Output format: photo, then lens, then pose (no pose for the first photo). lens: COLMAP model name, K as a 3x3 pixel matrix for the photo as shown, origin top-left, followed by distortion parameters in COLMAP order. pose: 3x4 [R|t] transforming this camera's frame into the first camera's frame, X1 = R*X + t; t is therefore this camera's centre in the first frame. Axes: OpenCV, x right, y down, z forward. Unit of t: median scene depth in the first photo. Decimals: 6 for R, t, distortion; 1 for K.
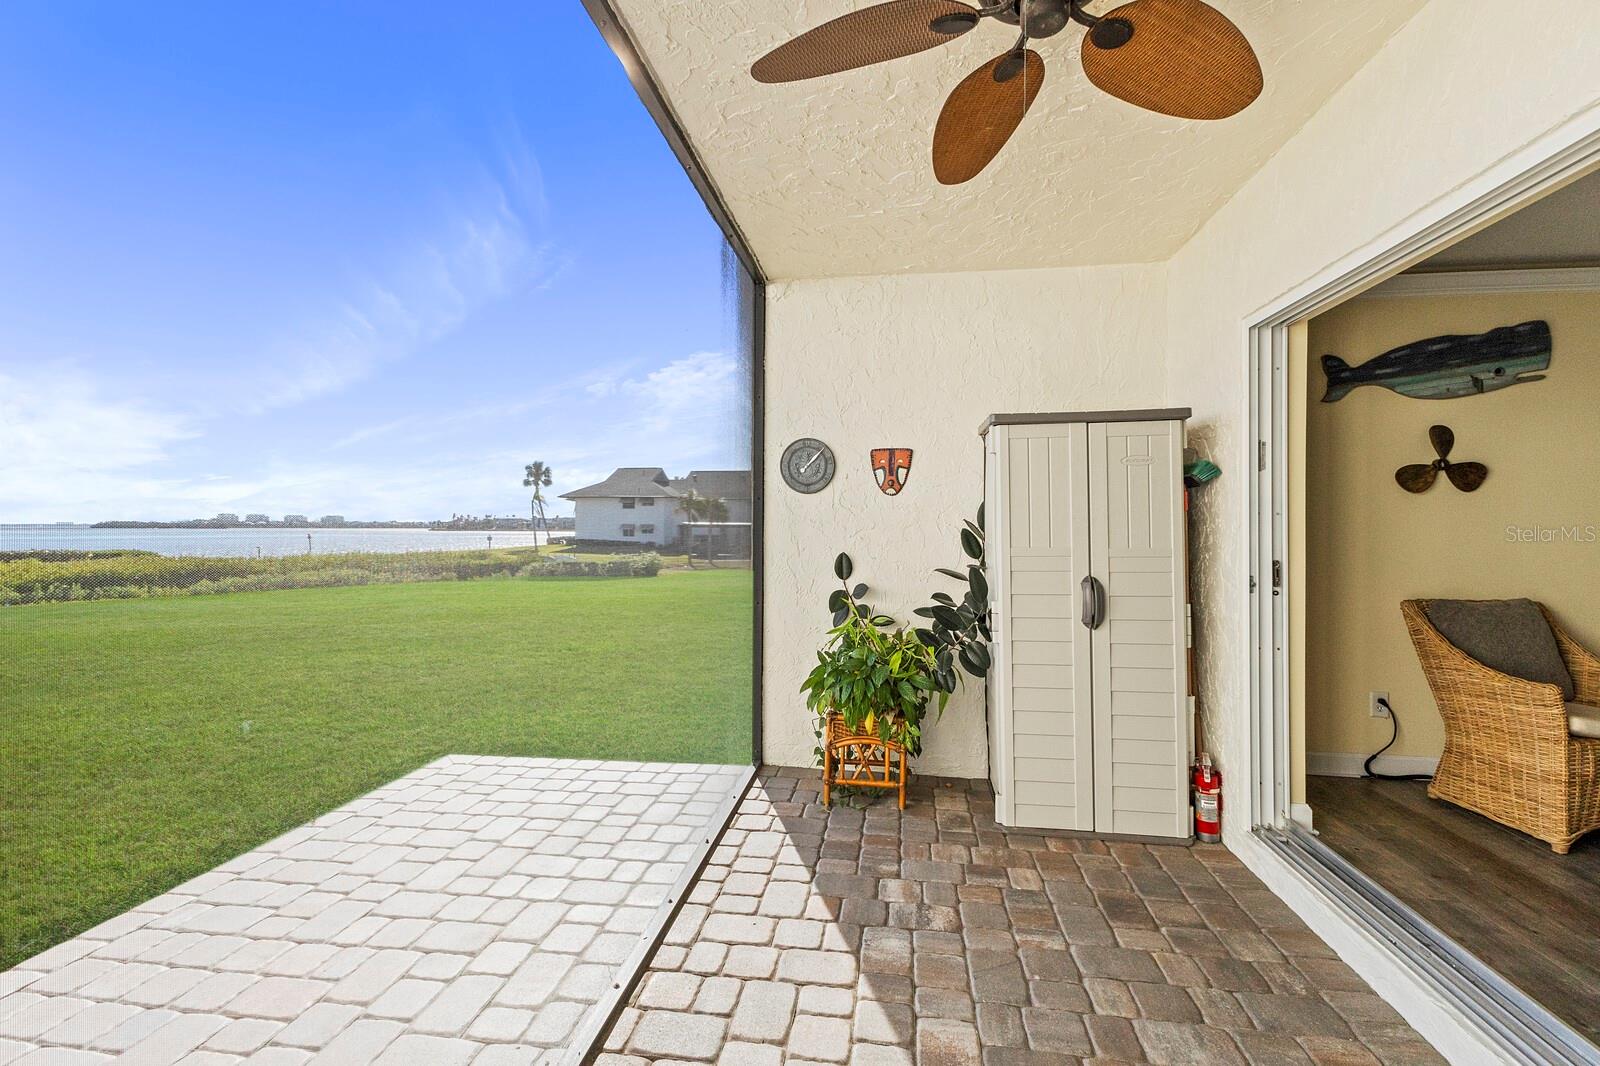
lens RADIAL K [[695.1, 0, 804.2], [0, 695.1, 520.6], [0, 0, 1]] dist [0.008924, -0.000443]
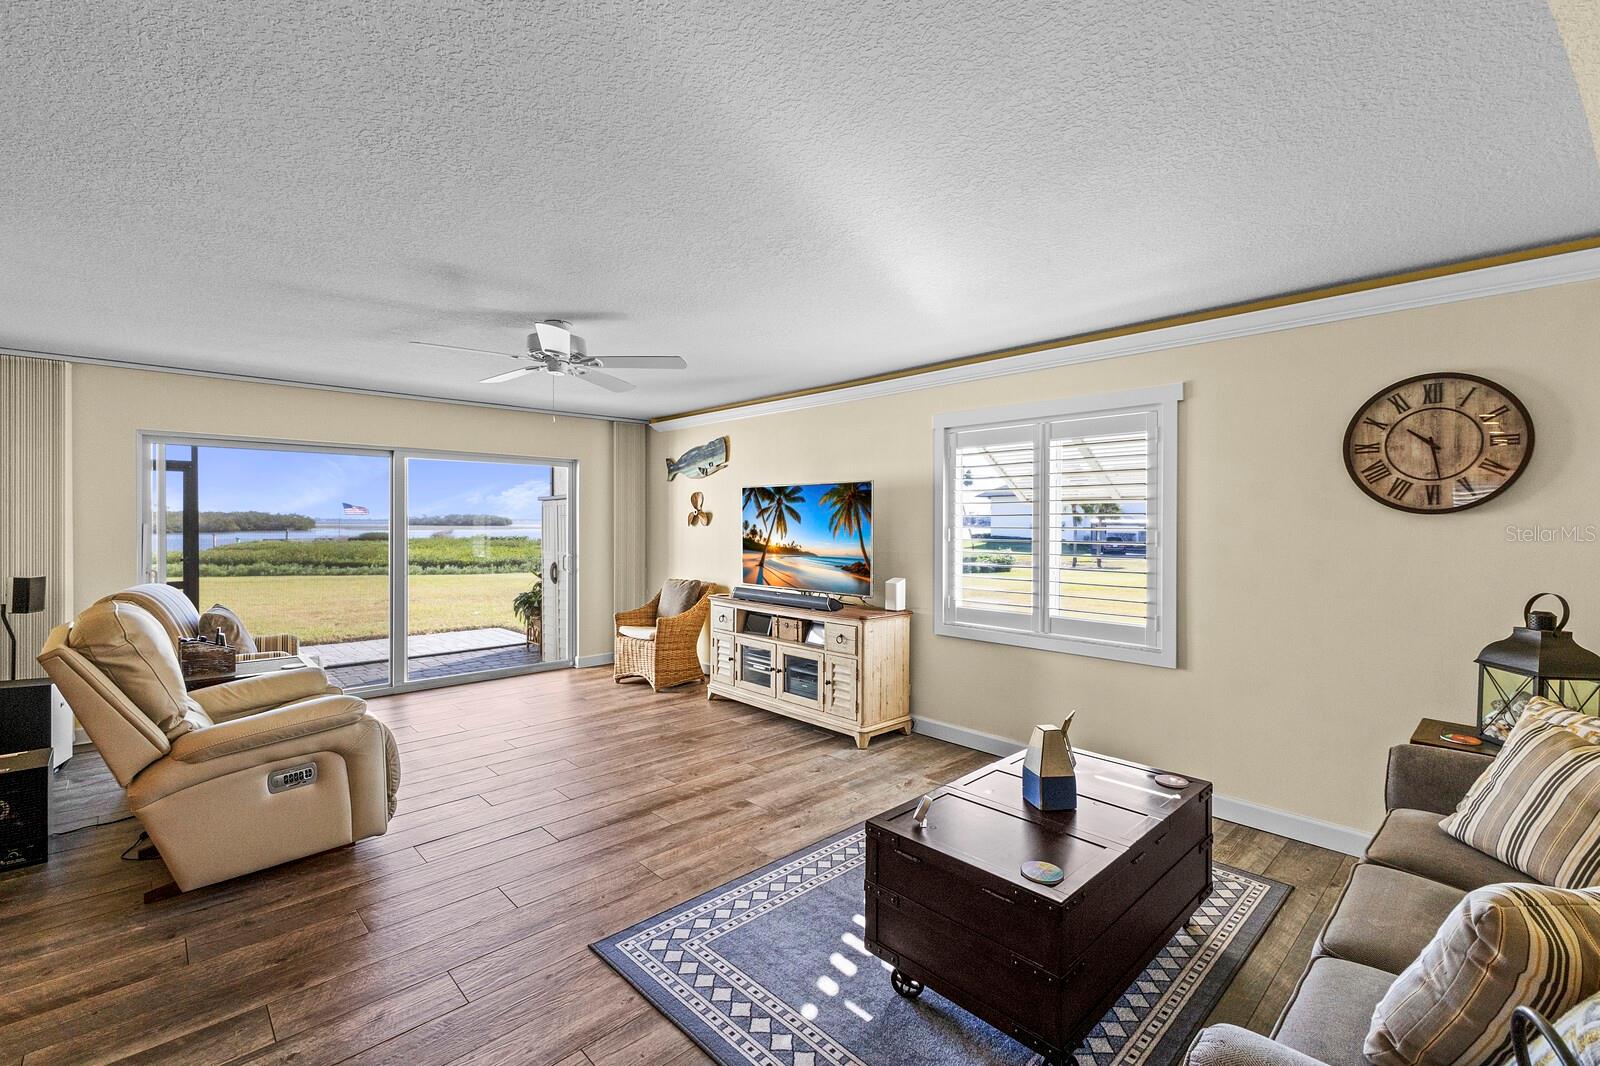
lens RADIAL K [[695.1, 0, 815.3], [0, 695.1, 518.3], [0, 0, 1]] dist [0.008924, -0.000443]
pose [[0.790202, -0.004056, -0.612833, 2.013492], [0.006475, 0.999978, 0.001732, -0.052766], [0.612812, -0.005337, 0.790210, -0.290053]]
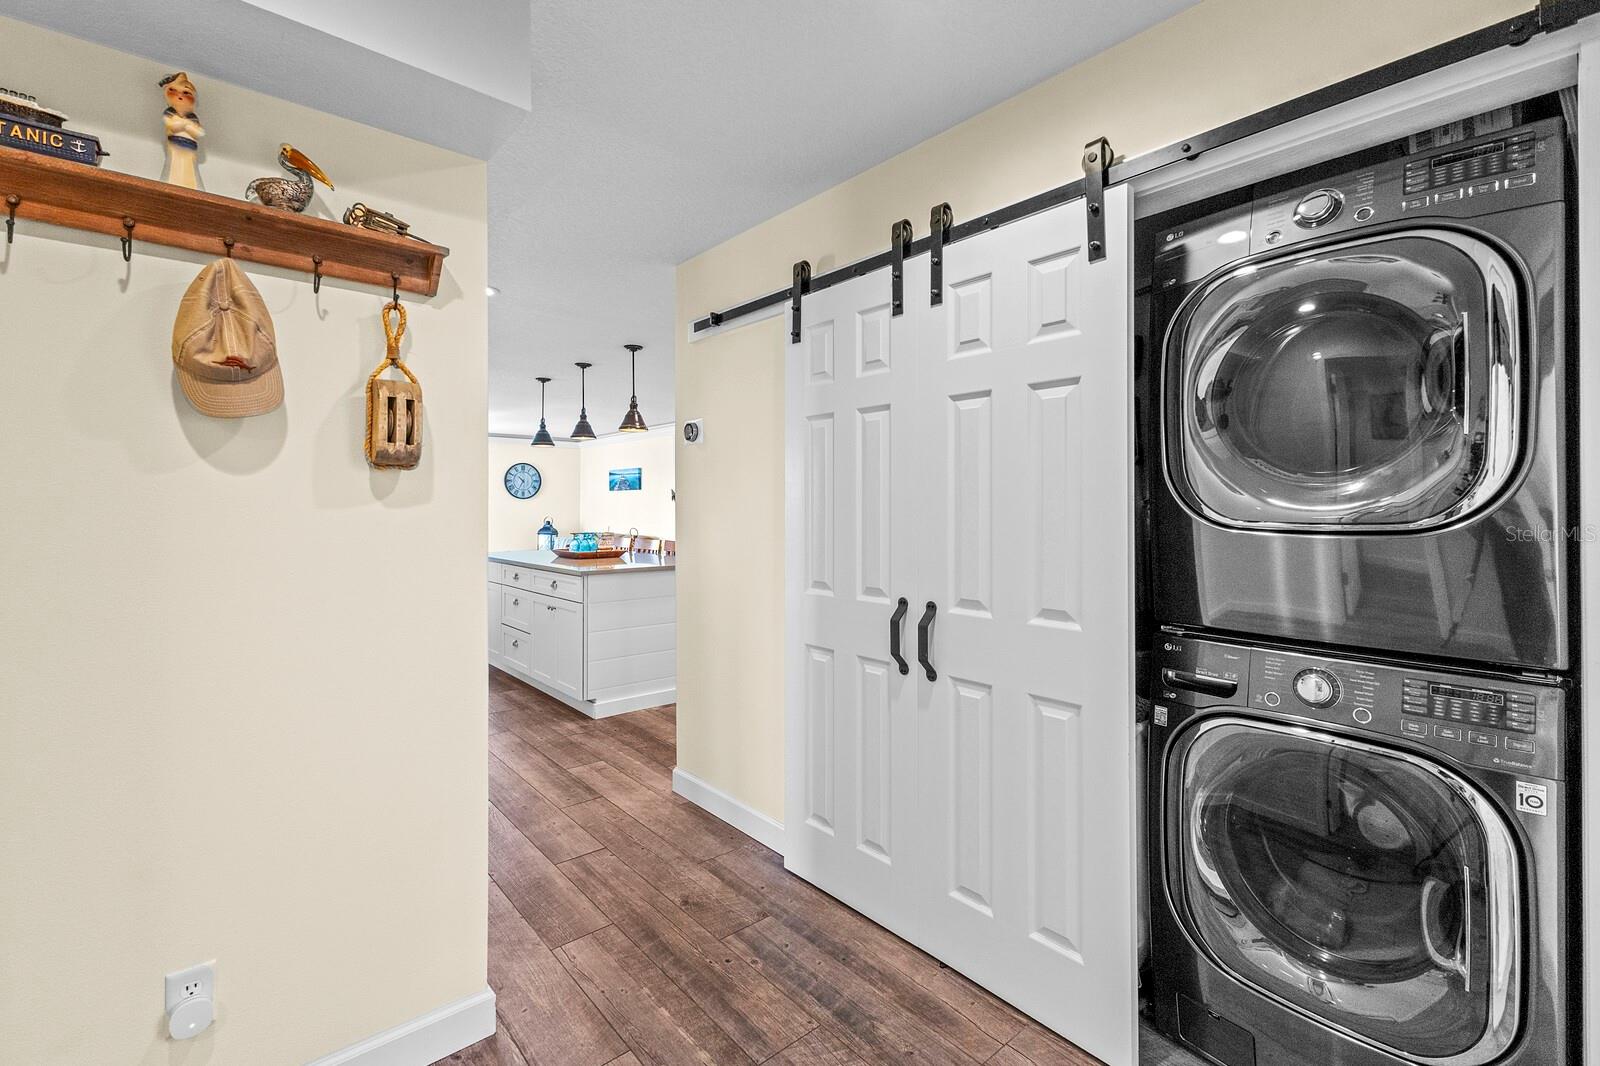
lens RADIAL K [[695.1, 0, 811.2], [0, 695.1, 507.3], [0, 0, 1]] dist [0.008924, -0.000443]
pose [[0.635520, -0.004991, 0.772068, 0.625134], [0.000256, 0.999980, 0.006254, -0.034792], [-0.772084, -0.003777, 0.635509, -2.033825]]
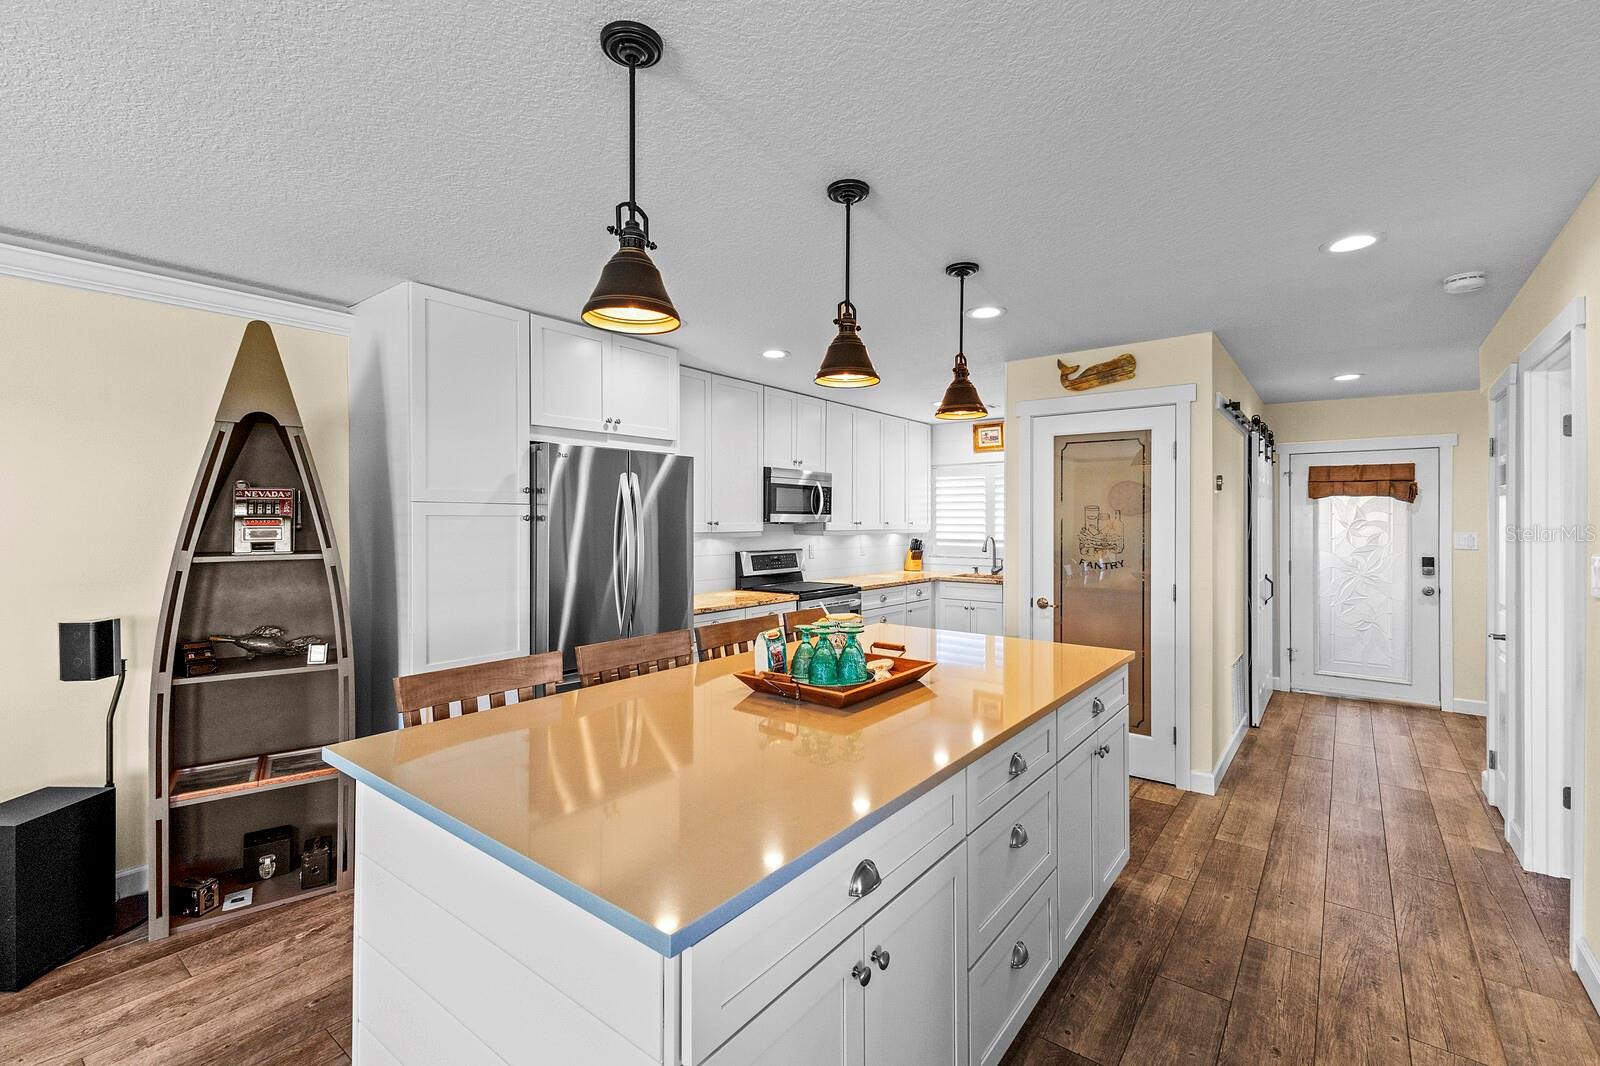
lens RADIAL K [[695.1, 0, 805.2], [0, 695.1, 520.2], [0, 0, 1]] dist [0.008924, -0.000443]
pose [[-0.871109, -0.006564, 0.491046, 1.205180], [-0.007834, 0.999969, -0.000529, -0.057679], [-0.491027, -0.004307, -0.871134, -0.218542]]
